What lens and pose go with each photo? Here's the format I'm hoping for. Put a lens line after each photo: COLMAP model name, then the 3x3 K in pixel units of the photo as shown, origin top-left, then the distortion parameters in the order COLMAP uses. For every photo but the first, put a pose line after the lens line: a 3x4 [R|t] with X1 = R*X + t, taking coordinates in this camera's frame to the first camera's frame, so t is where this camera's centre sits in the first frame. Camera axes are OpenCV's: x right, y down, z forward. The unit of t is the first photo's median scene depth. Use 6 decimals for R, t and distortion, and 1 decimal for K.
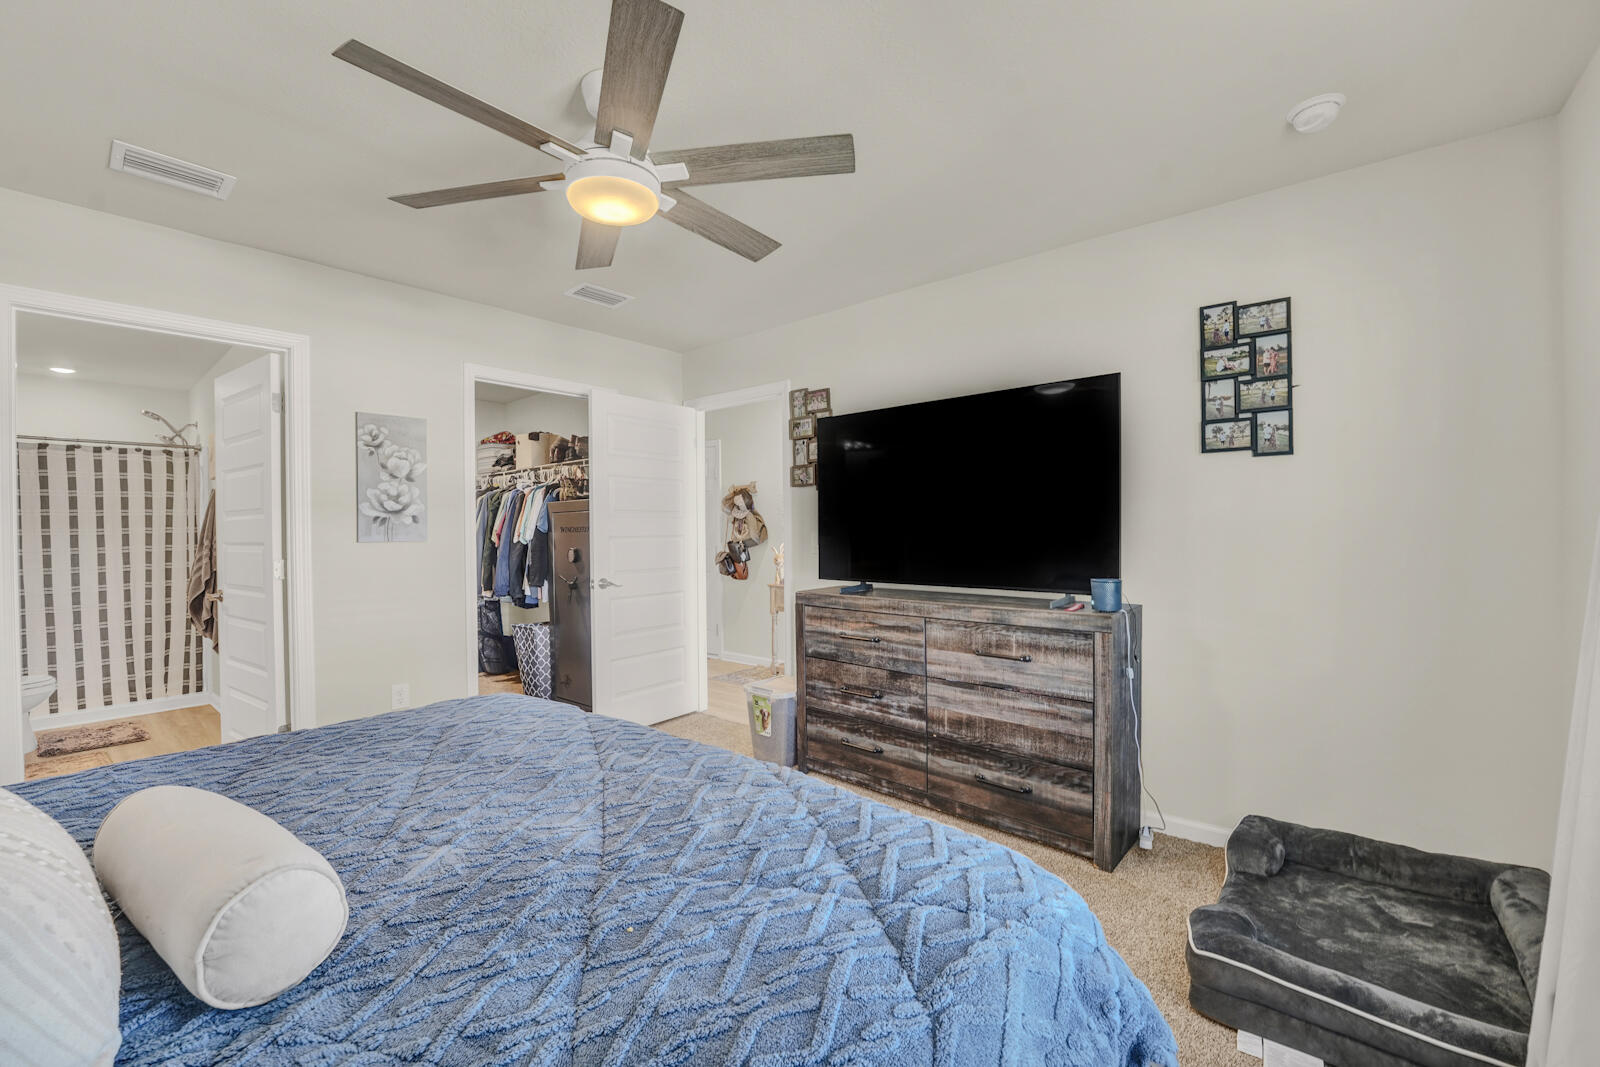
lens RADIAL K [[663.0, 0, 788.1], [0, 663.0, 537.8], [0, 0, 1]] dist [-0.037403, 0.007245]
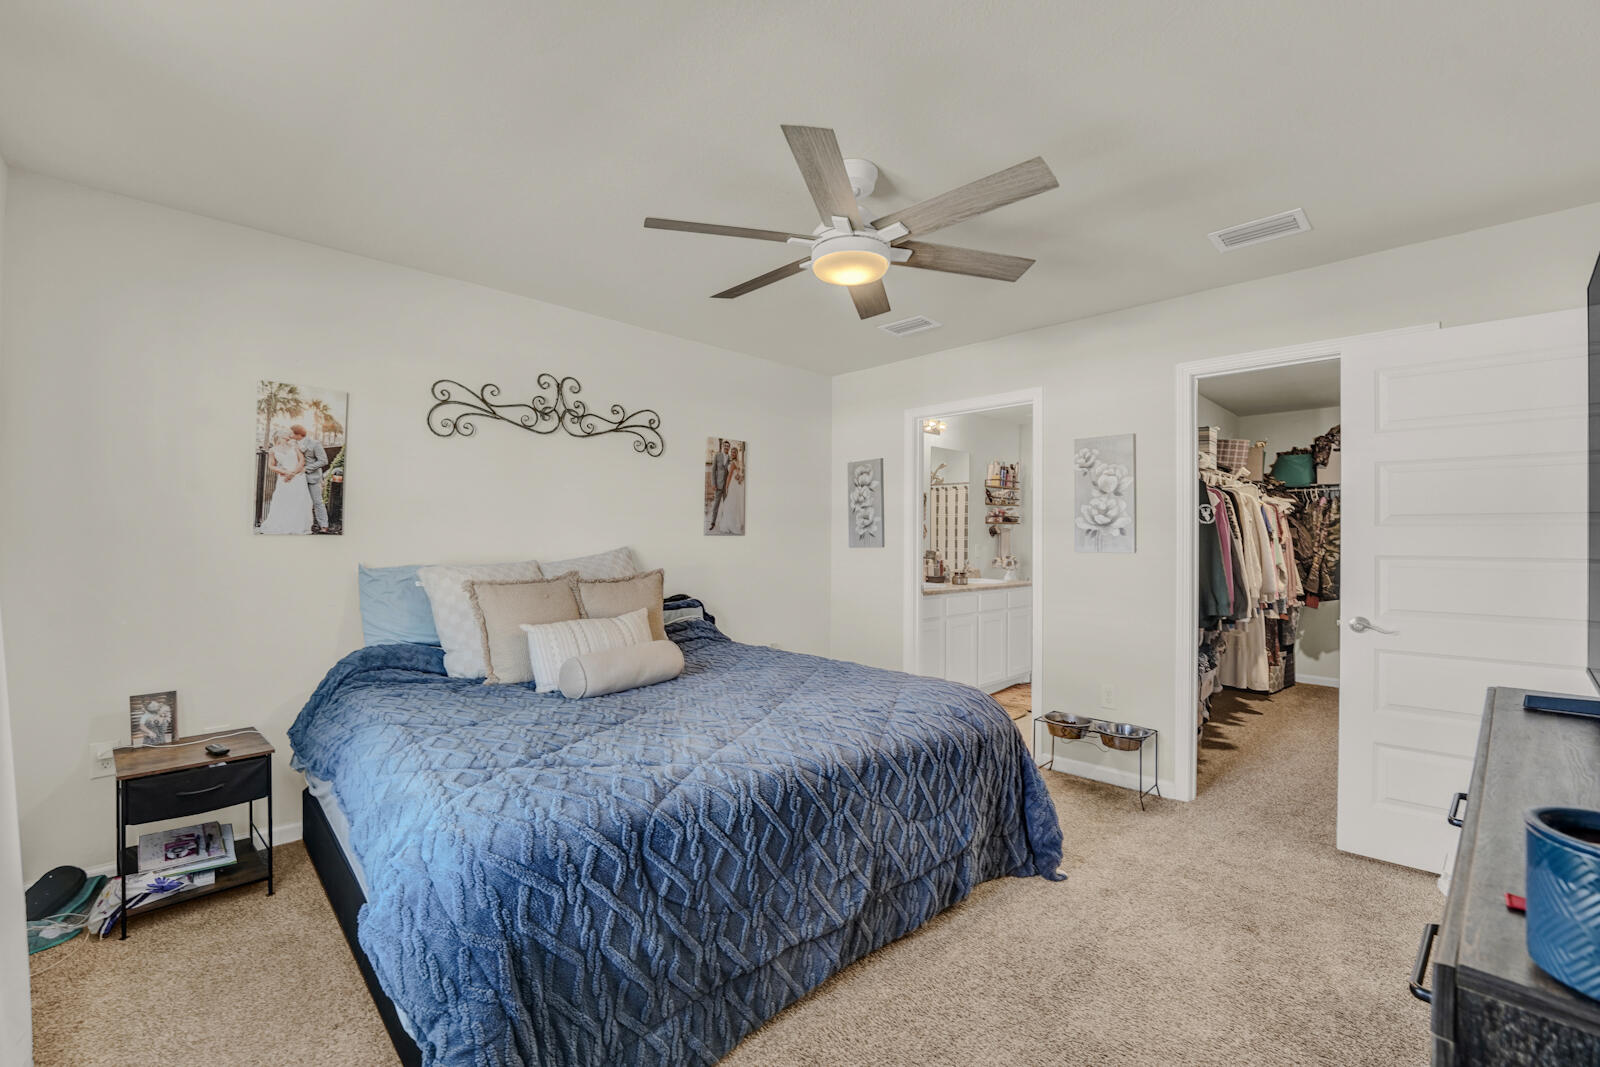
lens RADIAL K [[663.0, 0, 788.1], [0, 663.0, 537.8], [0, 0, 1]] dist [-0.037403, 0.007245]
pose [[-0.106776, 0.007303, -0.994256, 0.394463], [-0.014940, 0.999848, 0.008948, -0.014638], [0.994171, 0.015809, -0.106651, 0.435238]]
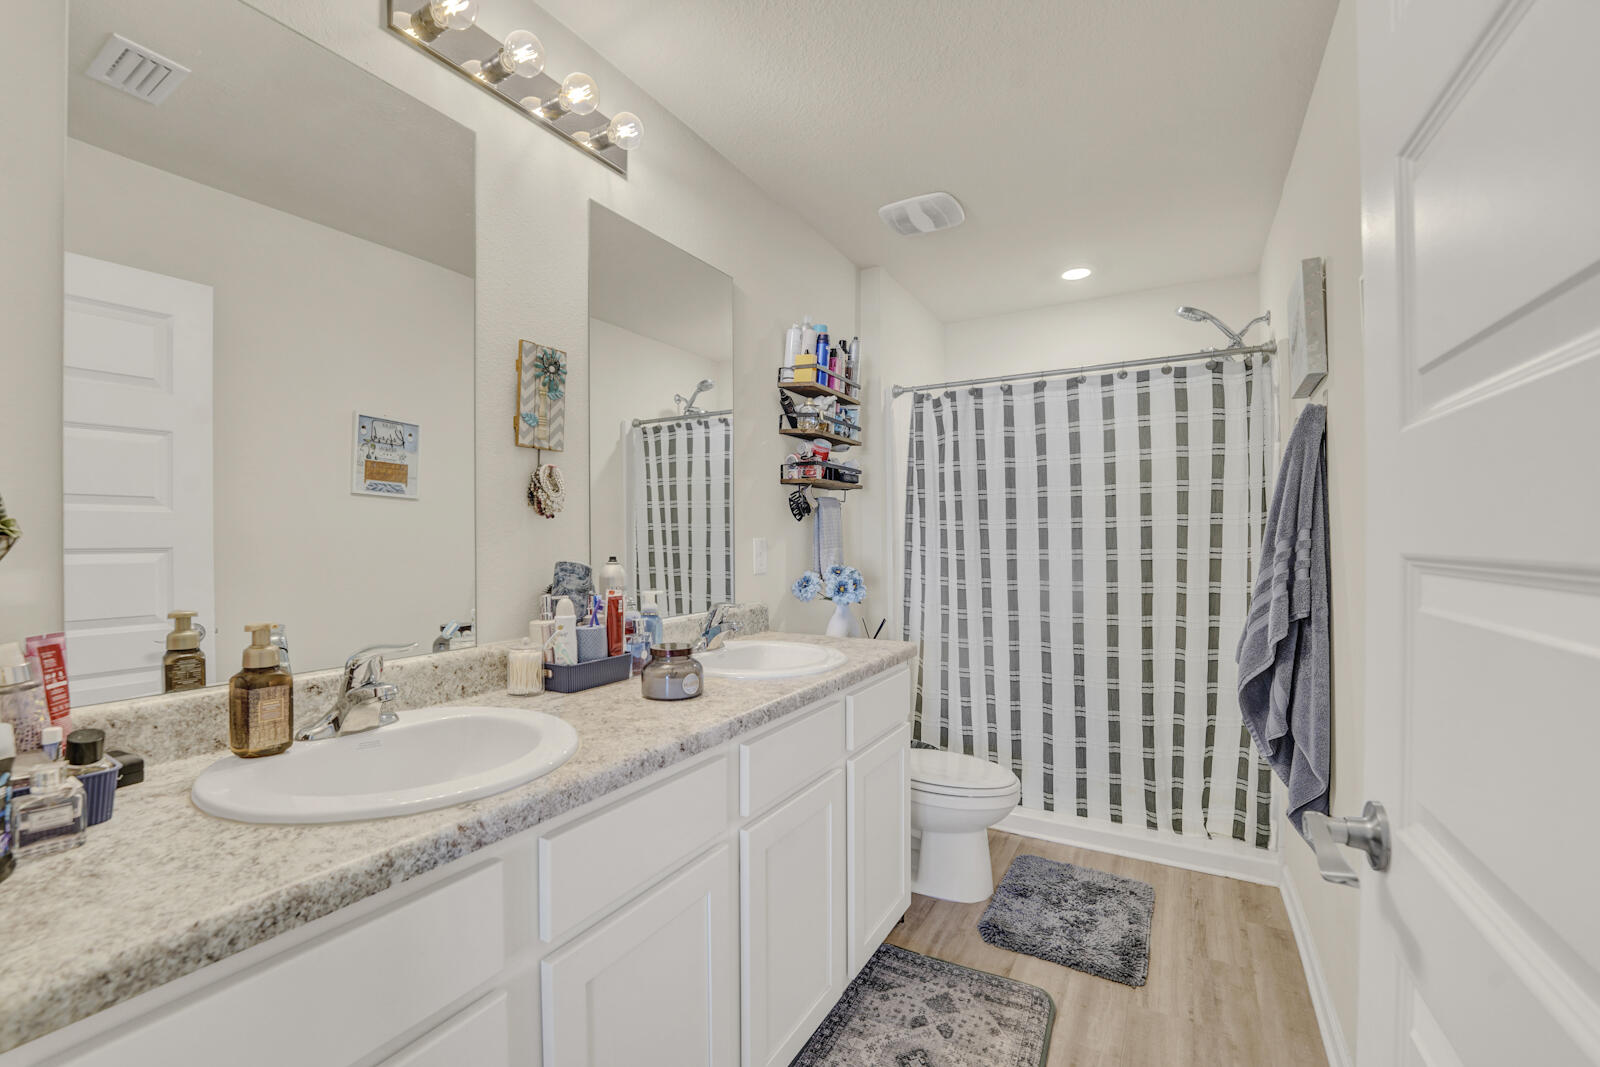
lens RADIAL K [[663.0, 0, 788.1], [0, 663.0, 537.8], [0, 0, 1]] dist [-0.037403, 0.007245]
pose [[0.172735, 0.011908, -0.984896, -0.549871], [-0.007021, 0.999916, 0.010858, 0.000015], [0.984943, 0.005040, 0.172804, 0.622139]]
